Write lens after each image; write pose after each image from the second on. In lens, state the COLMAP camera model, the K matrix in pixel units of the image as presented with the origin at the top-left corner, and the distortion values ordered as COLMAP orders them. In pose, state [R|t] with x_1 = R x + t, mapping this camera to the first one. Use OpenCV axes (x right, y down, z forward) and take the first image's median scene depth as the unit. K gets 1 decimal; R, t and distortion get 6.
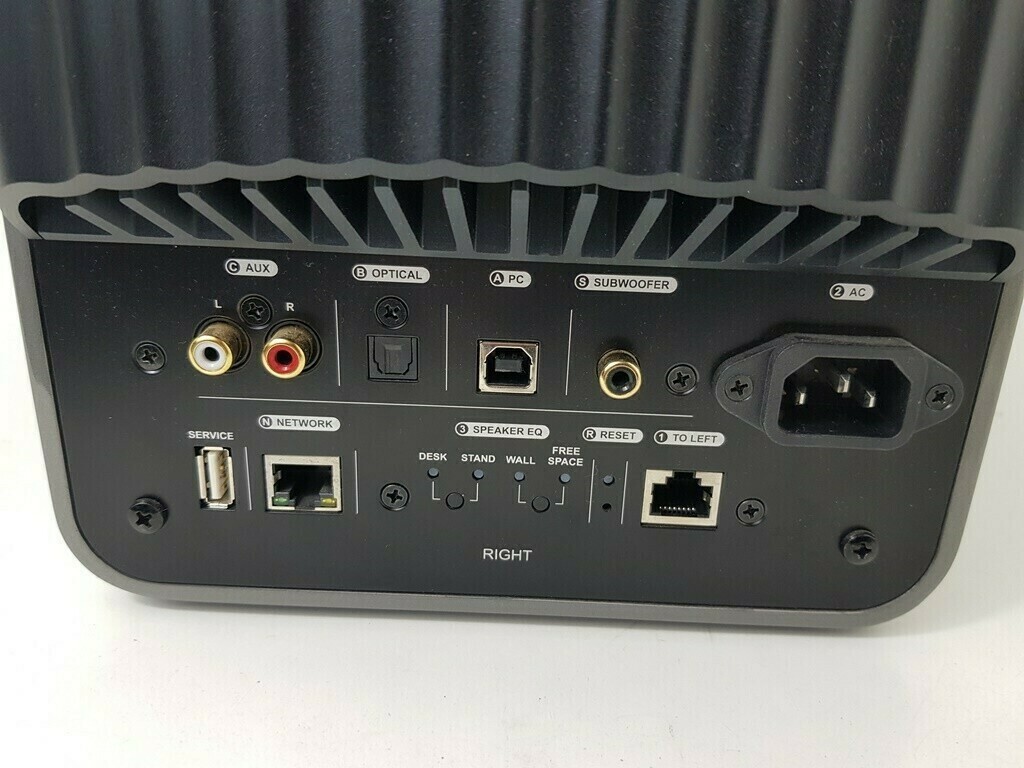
lens RADIAL K [[770.0, 0, 512.0], [0, 770.0, 384.0], [0, 0, 1]] dist [0.091562, -0.176437]
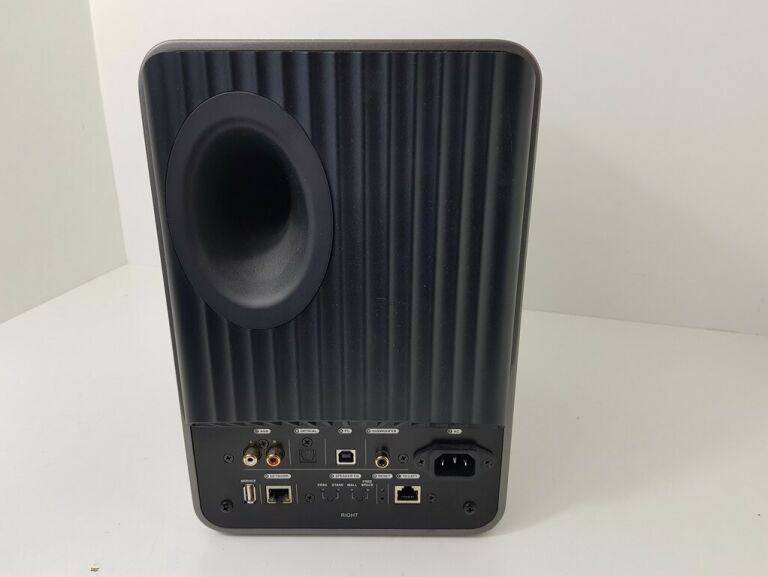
lens RADIAL K [[577.5, 0, 384.0], [0, 577.5, 288.5], [0, 0, 1]] dist [0.091562, -0.176437]
pose [[0.999306, -0.036452, -0.007695, 0.179628], [0.036427, 0.999331, -0.003396, -0.647521], [0.007814, 0.003113, 0.999965, -1.246310]]
